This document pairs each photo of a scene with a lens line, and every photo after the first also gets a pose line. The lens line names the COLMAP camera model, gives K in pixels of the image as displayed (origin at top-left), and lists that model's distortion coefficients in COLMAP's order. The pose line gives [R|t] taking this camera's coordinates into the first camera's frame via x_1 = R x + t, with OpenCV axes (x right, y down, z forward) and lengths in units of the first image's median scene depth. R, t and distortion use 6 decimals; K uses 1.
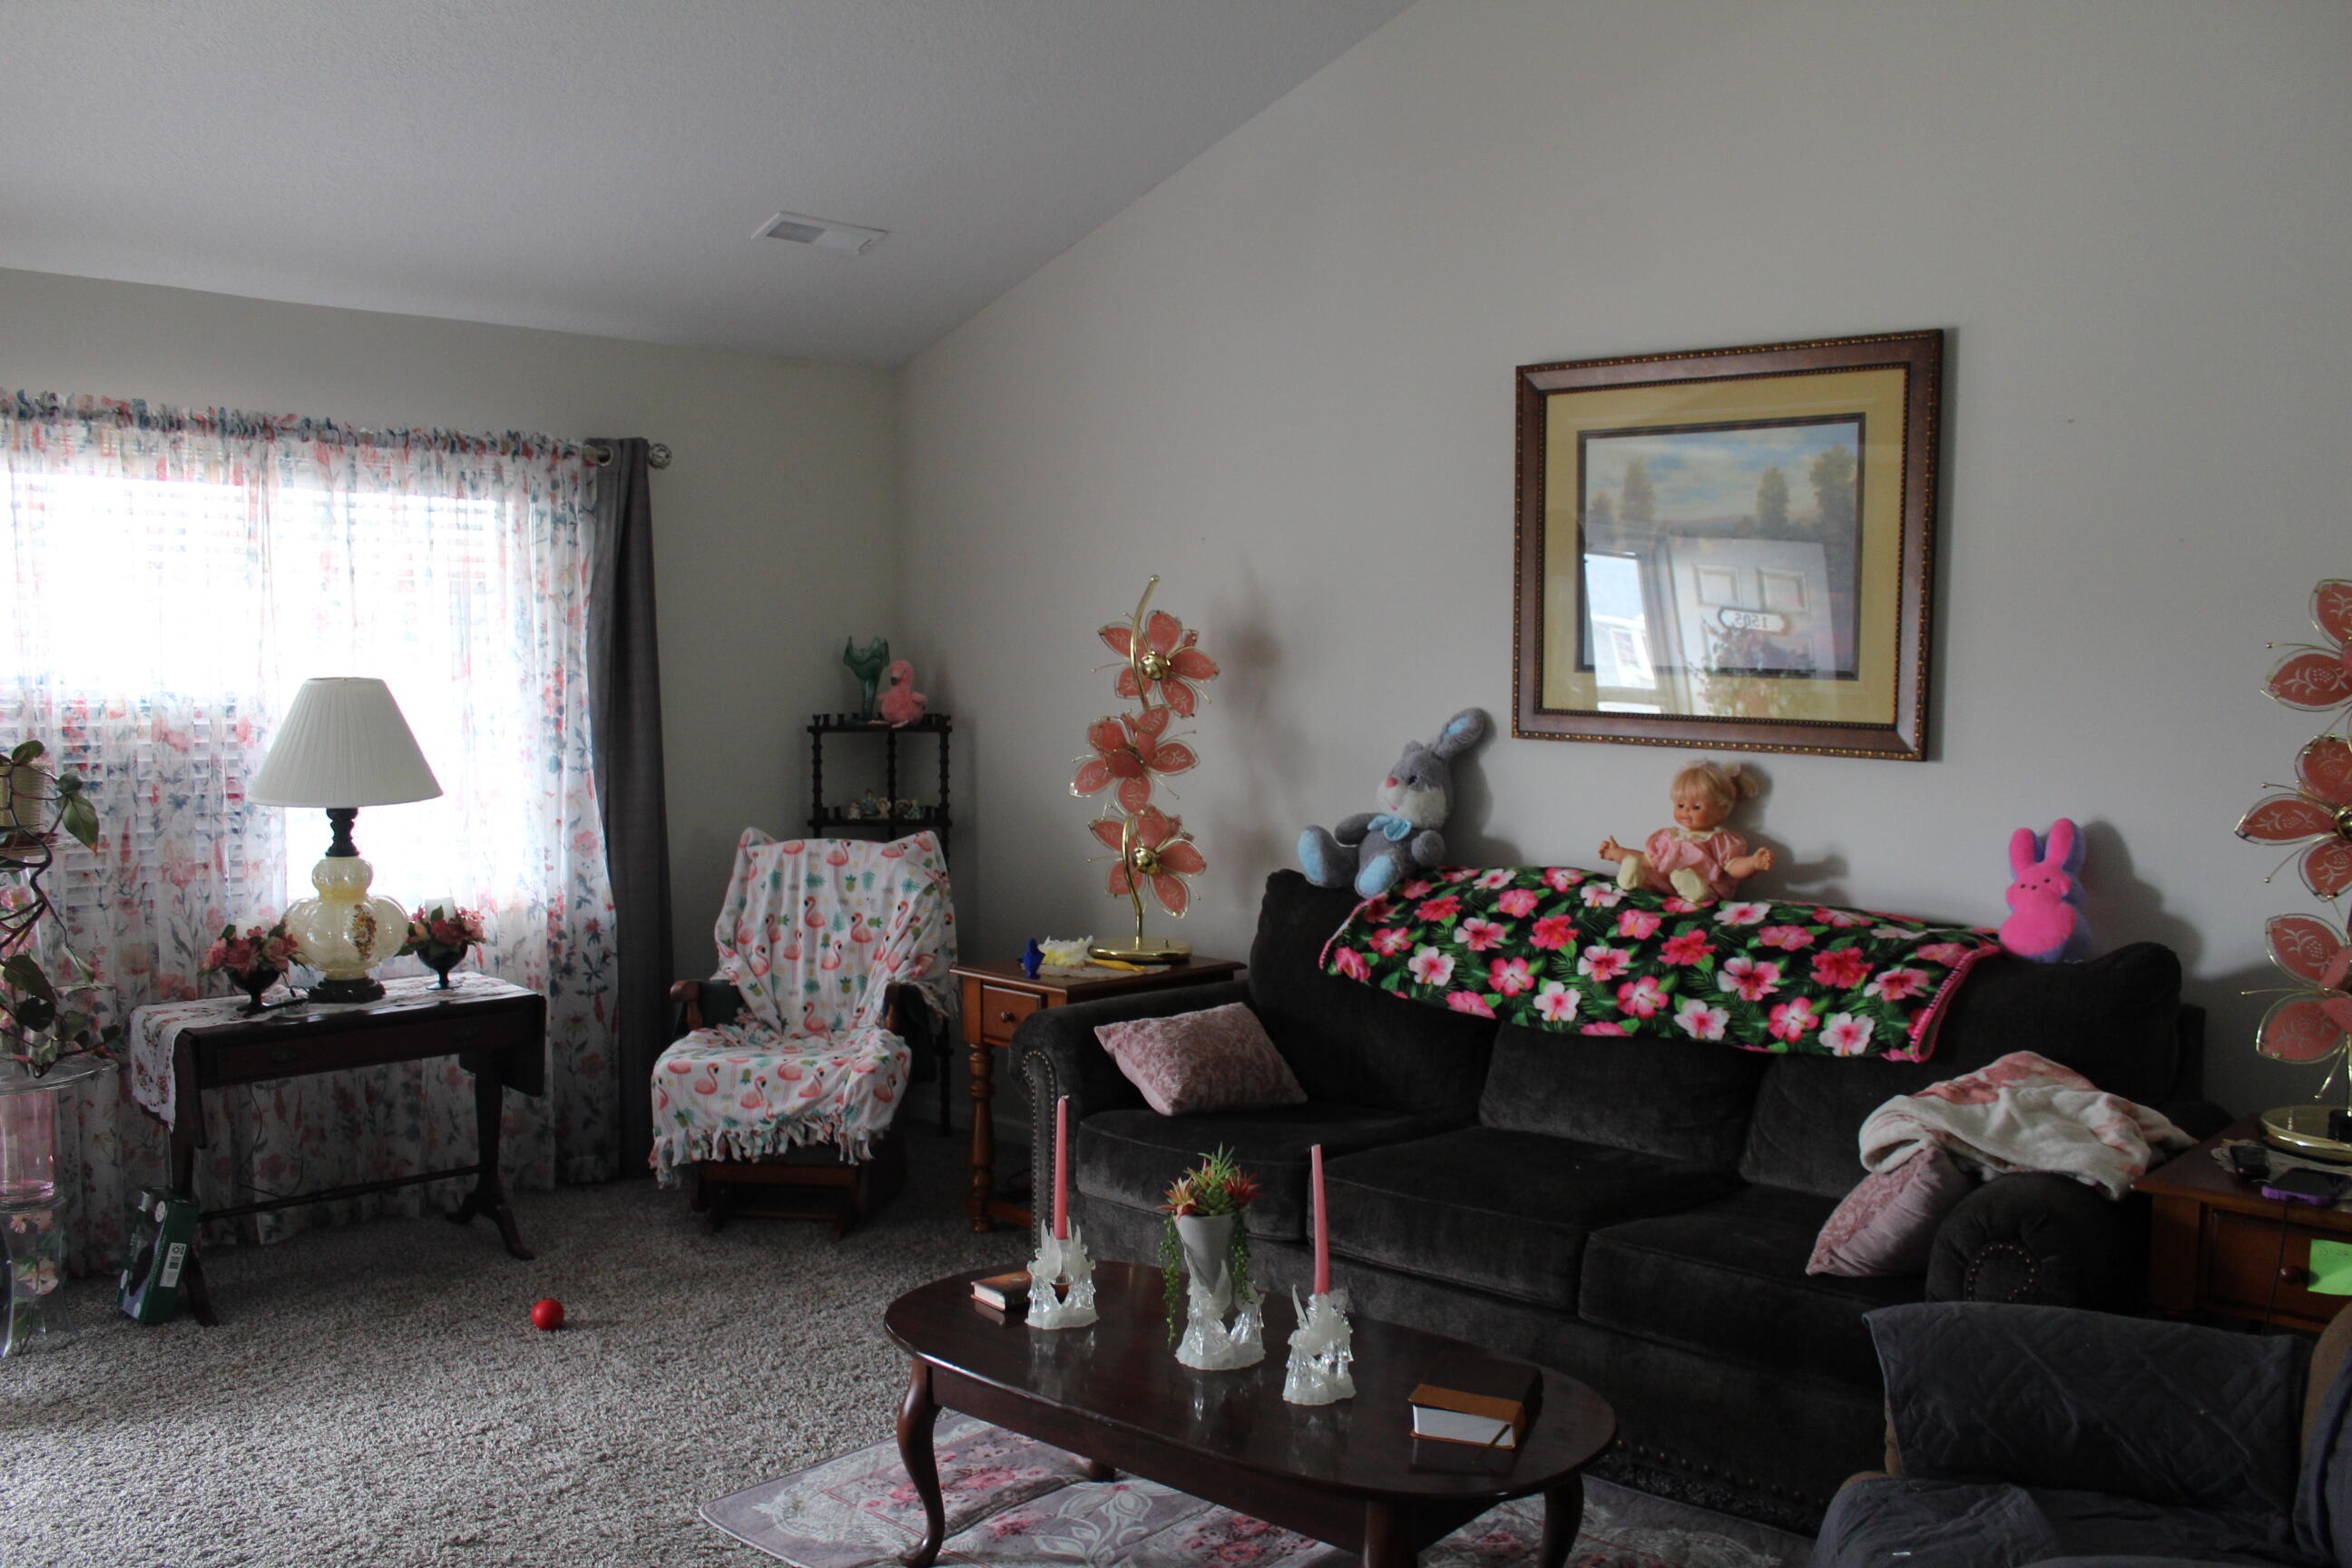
lens RADIAL K [[1970.4, 0, 1179.8], [0, 1970.4, 794.8], [0, 0, 1]] dist [-0.167405, 0.153494]
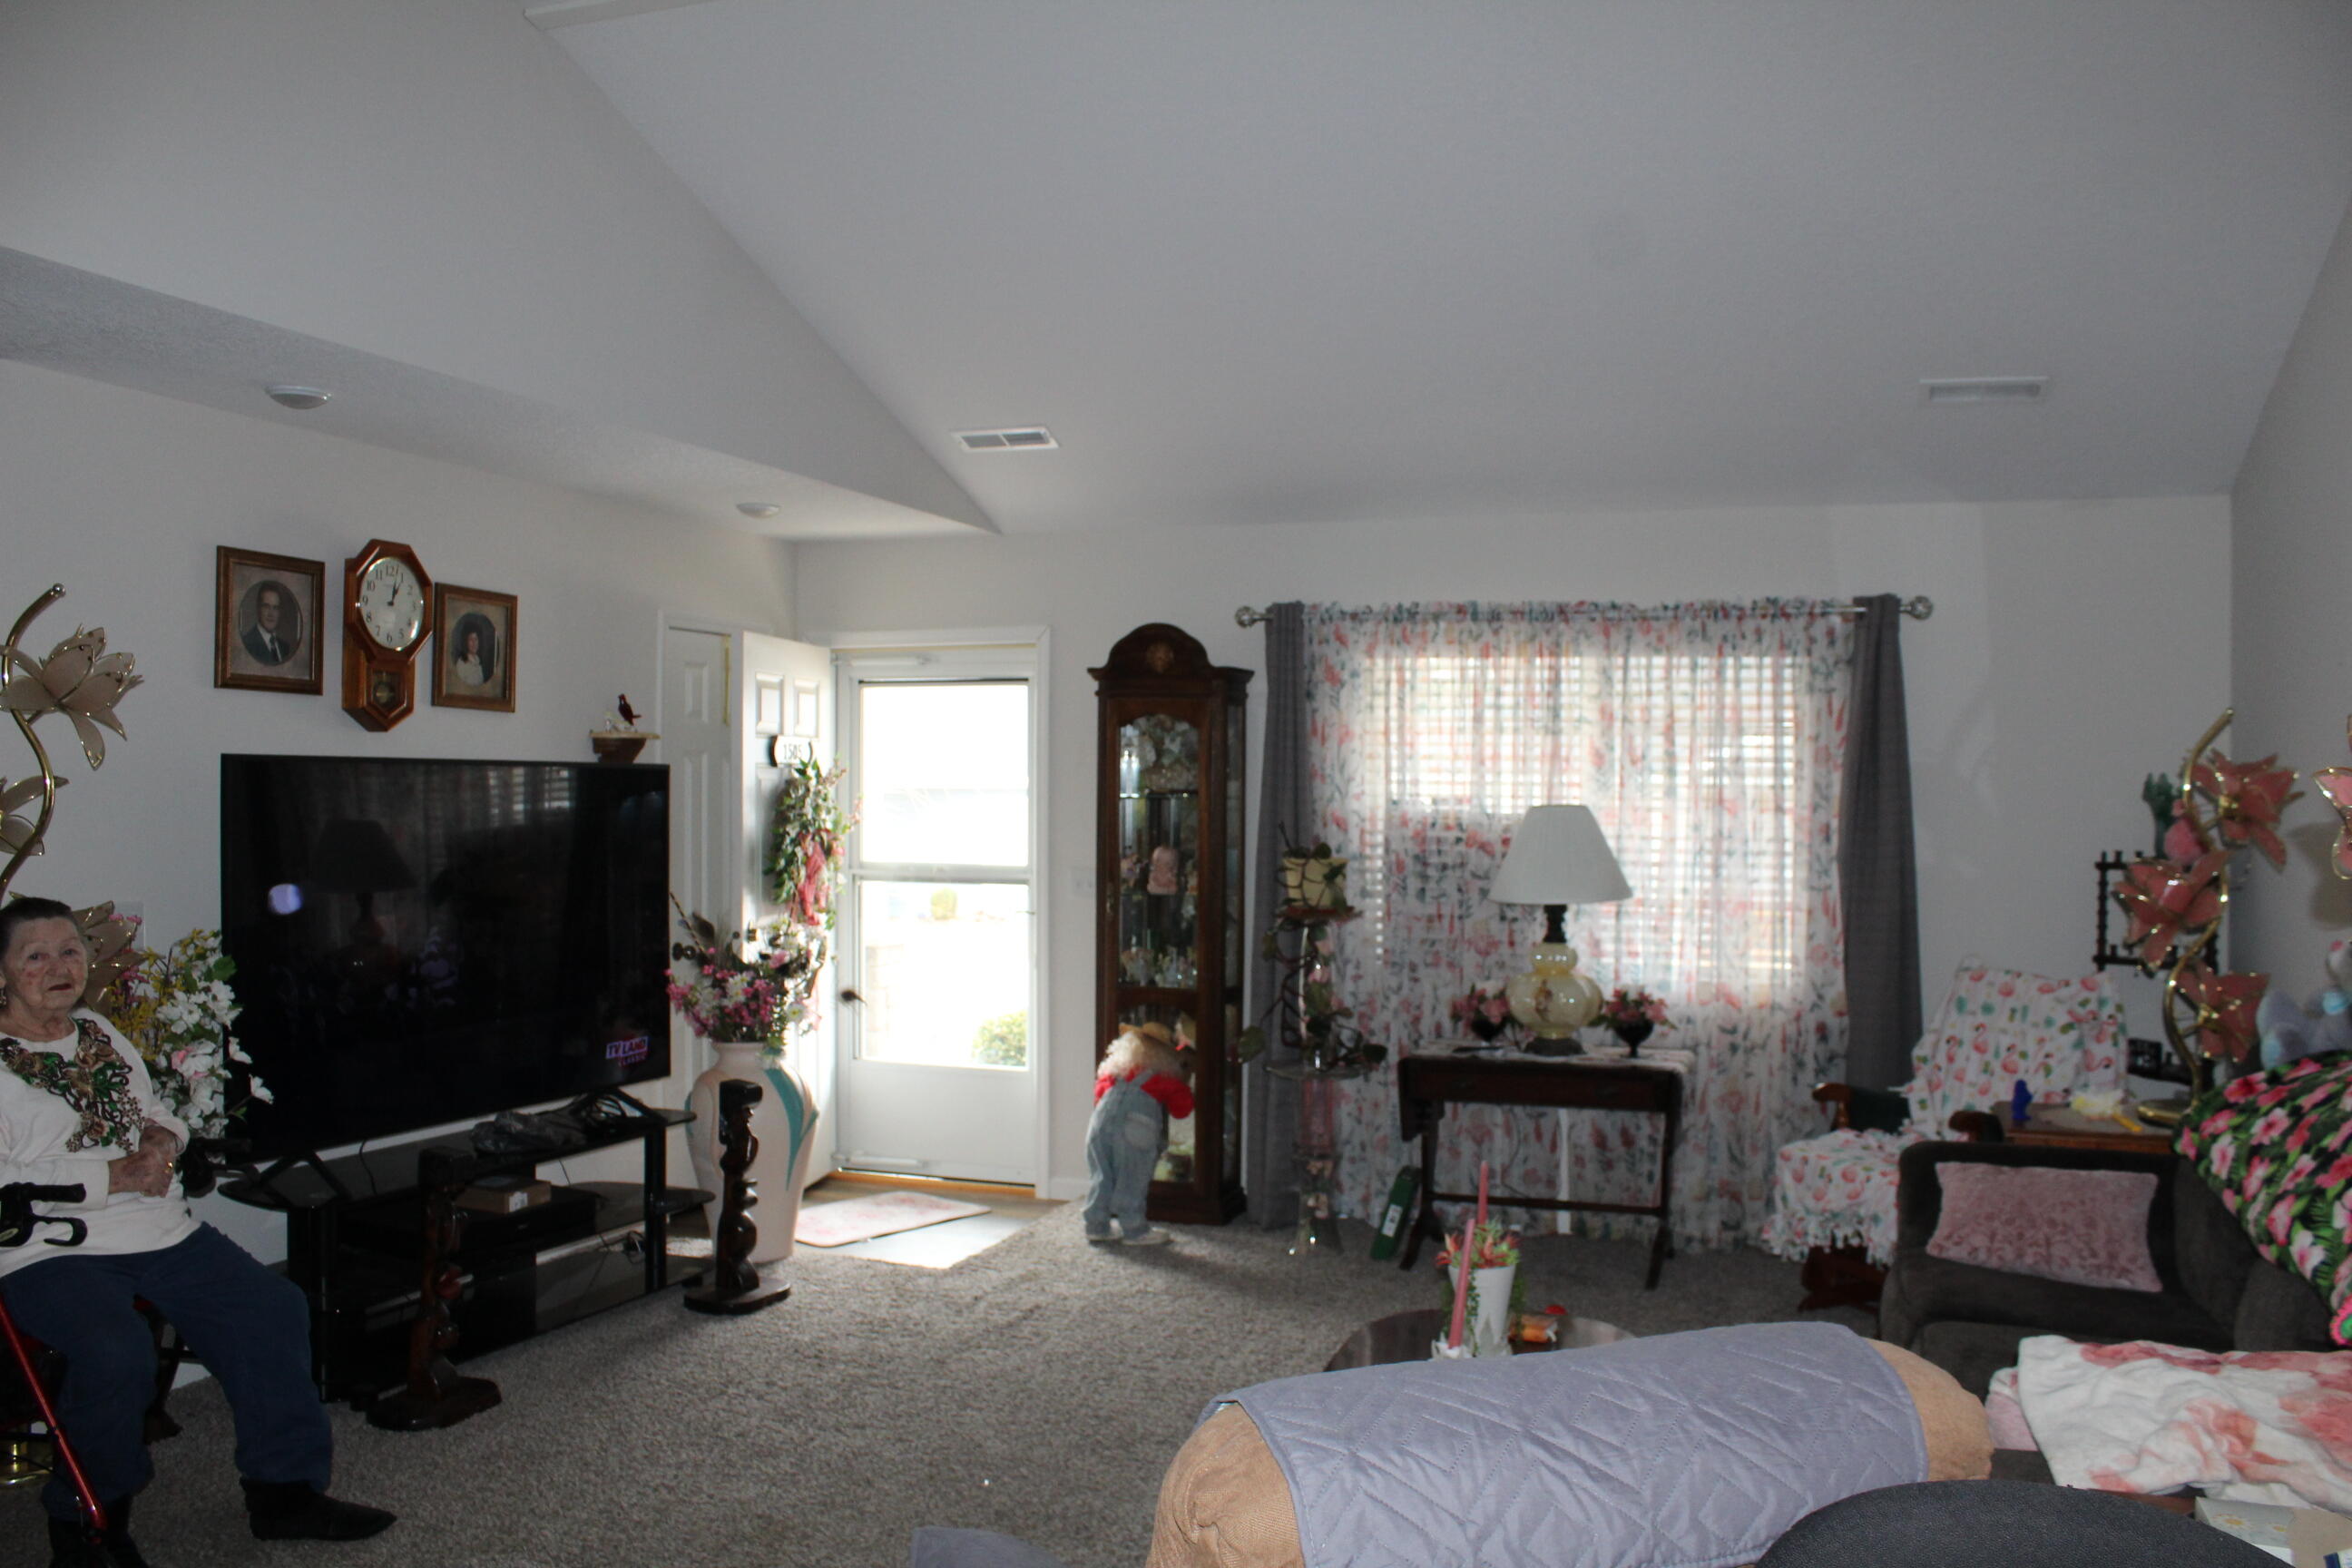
lens RADIAL K [[1970.4, 0, 1179.8], [0, 1970.4, 794.8], [0, 0, 1]] dist [-0.167405, 0.153494]
pose [[0.424227, 0.008514, -0.905516, 0.614413], [-0.067138, 0.997499, -0.022075, -0.019945], [0.903064, 0.070160, 0.423738, 0.194776]]
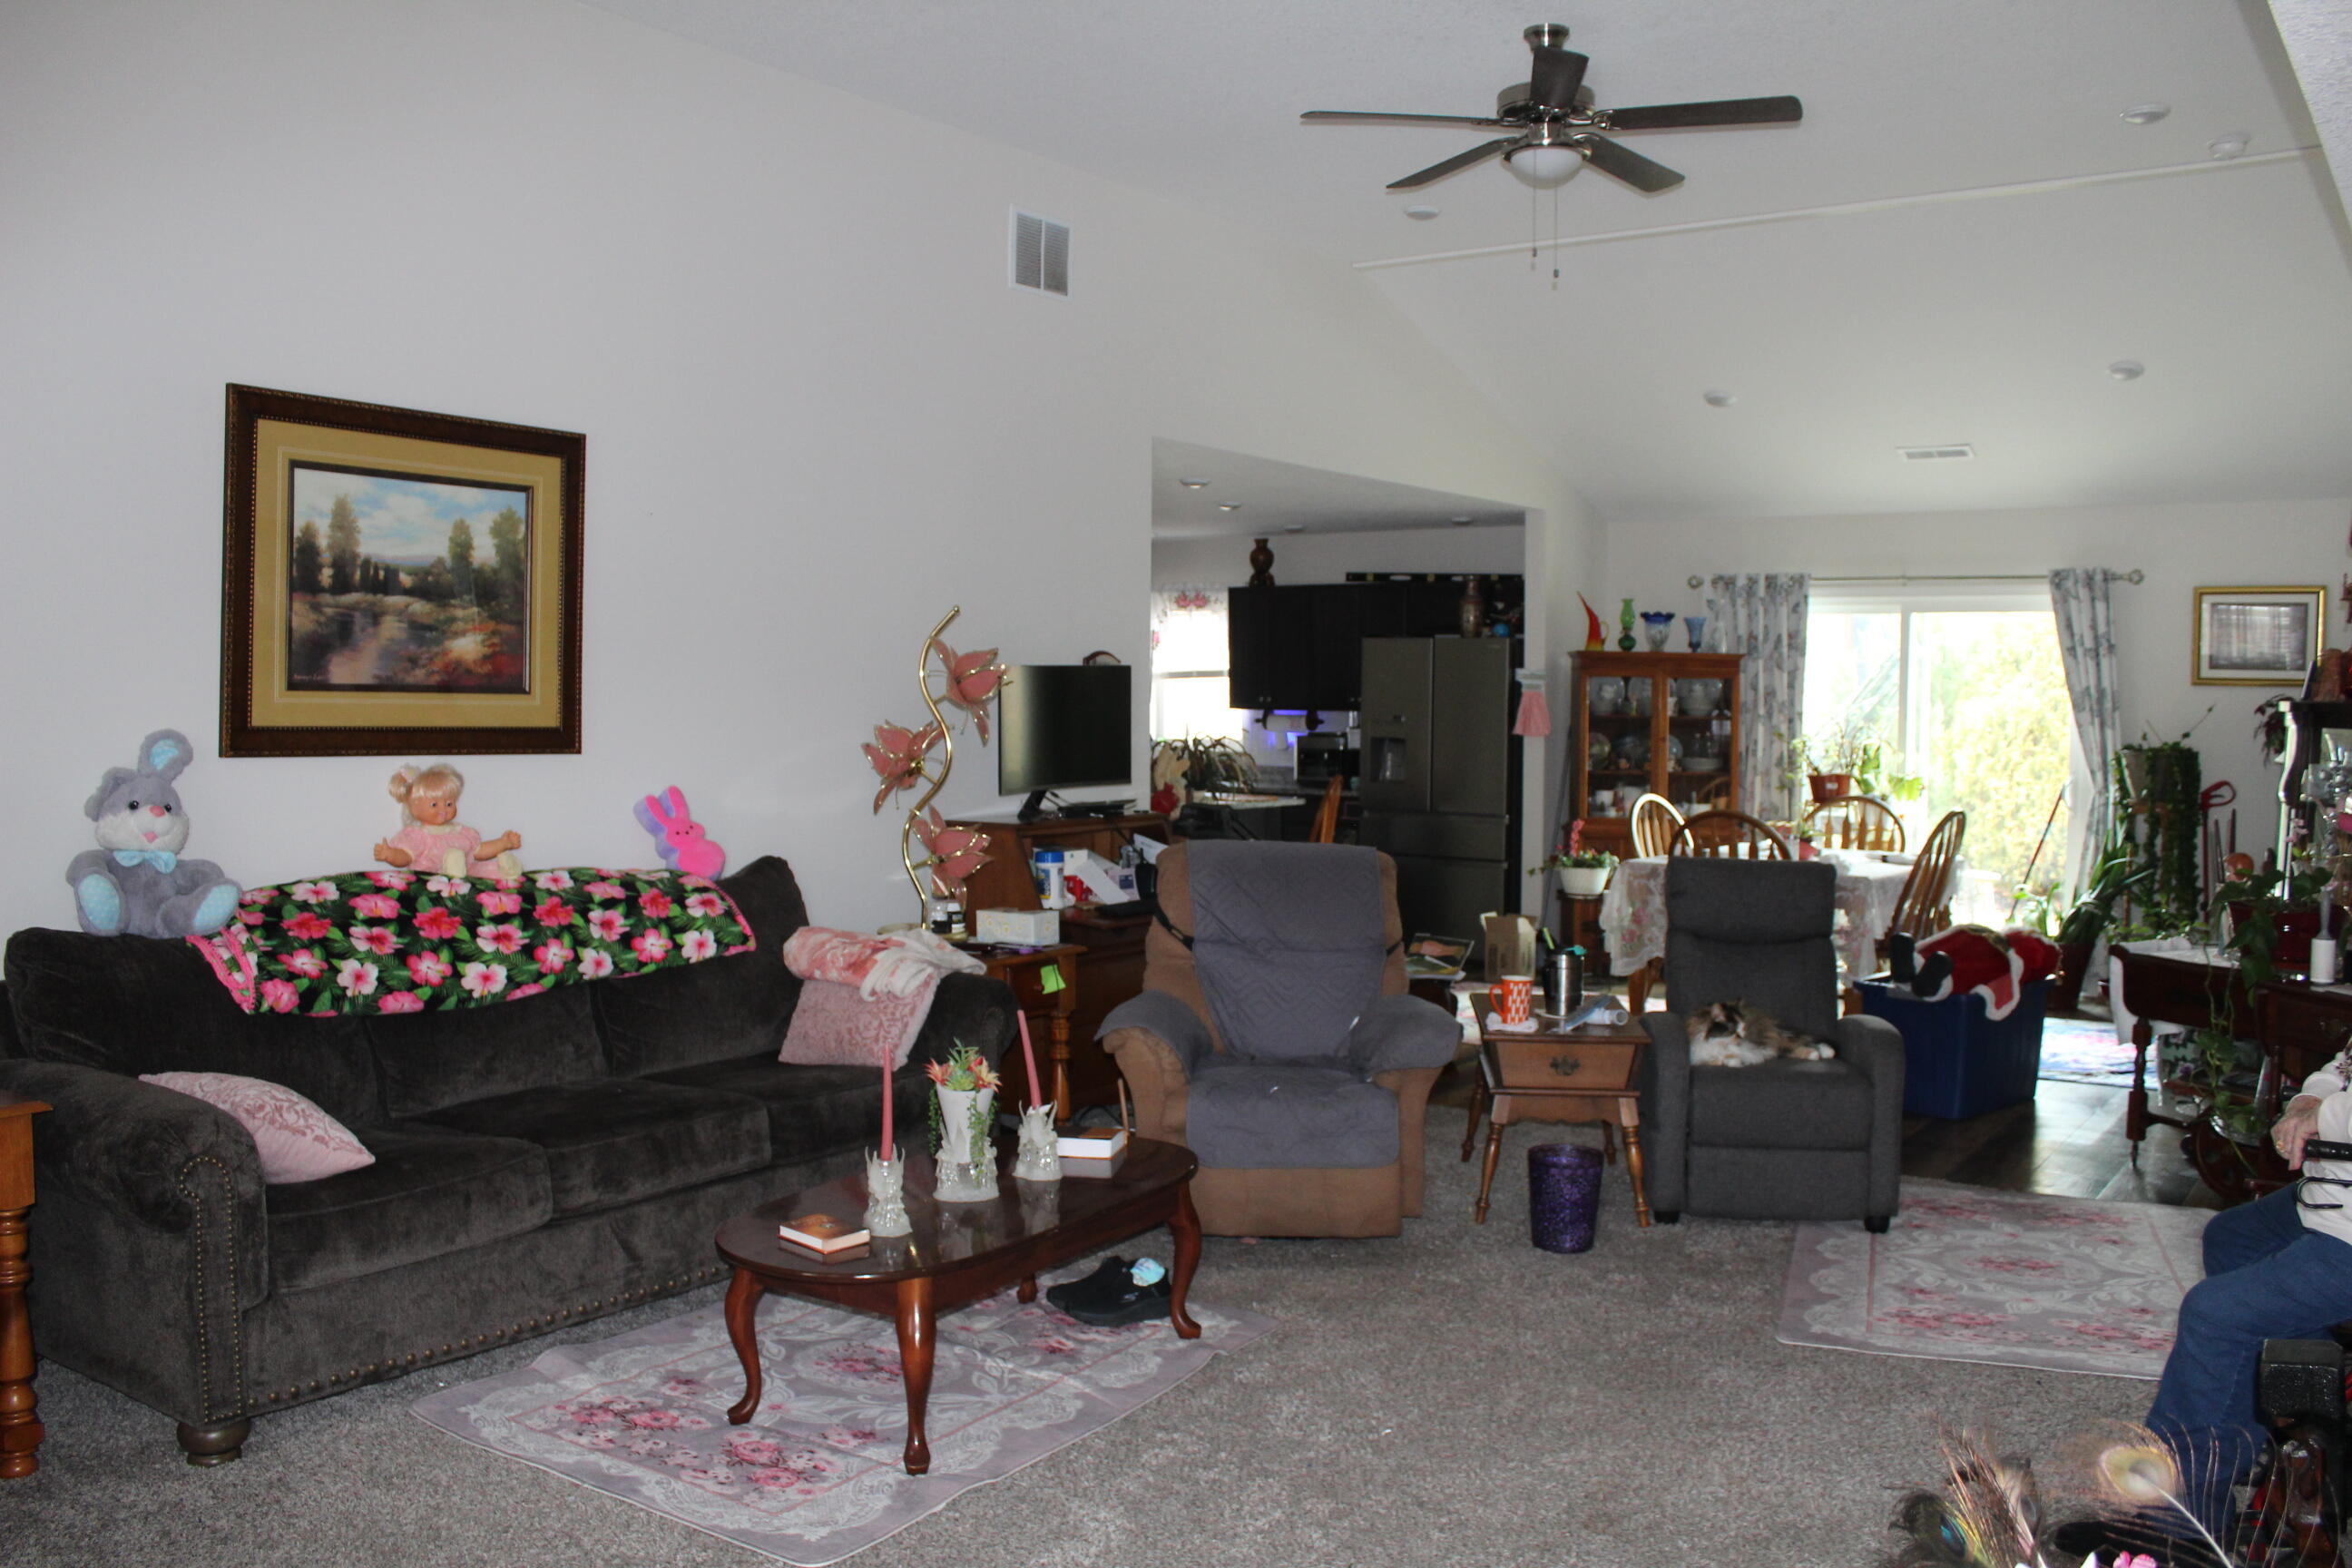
lens RADIAL K [[1970.4, 0, 1179.8], [0, 1970.4, 794.8], [0, 0, 1]] dist [-0.167405, 0.153494]
pose [[-0.155670, -0.060746, 0.985940, -0.821722], [0.054213, 0.996078, 0.069930, -0.048978], [-0.986320, 0.064337, -0.151766, 0.641438]]
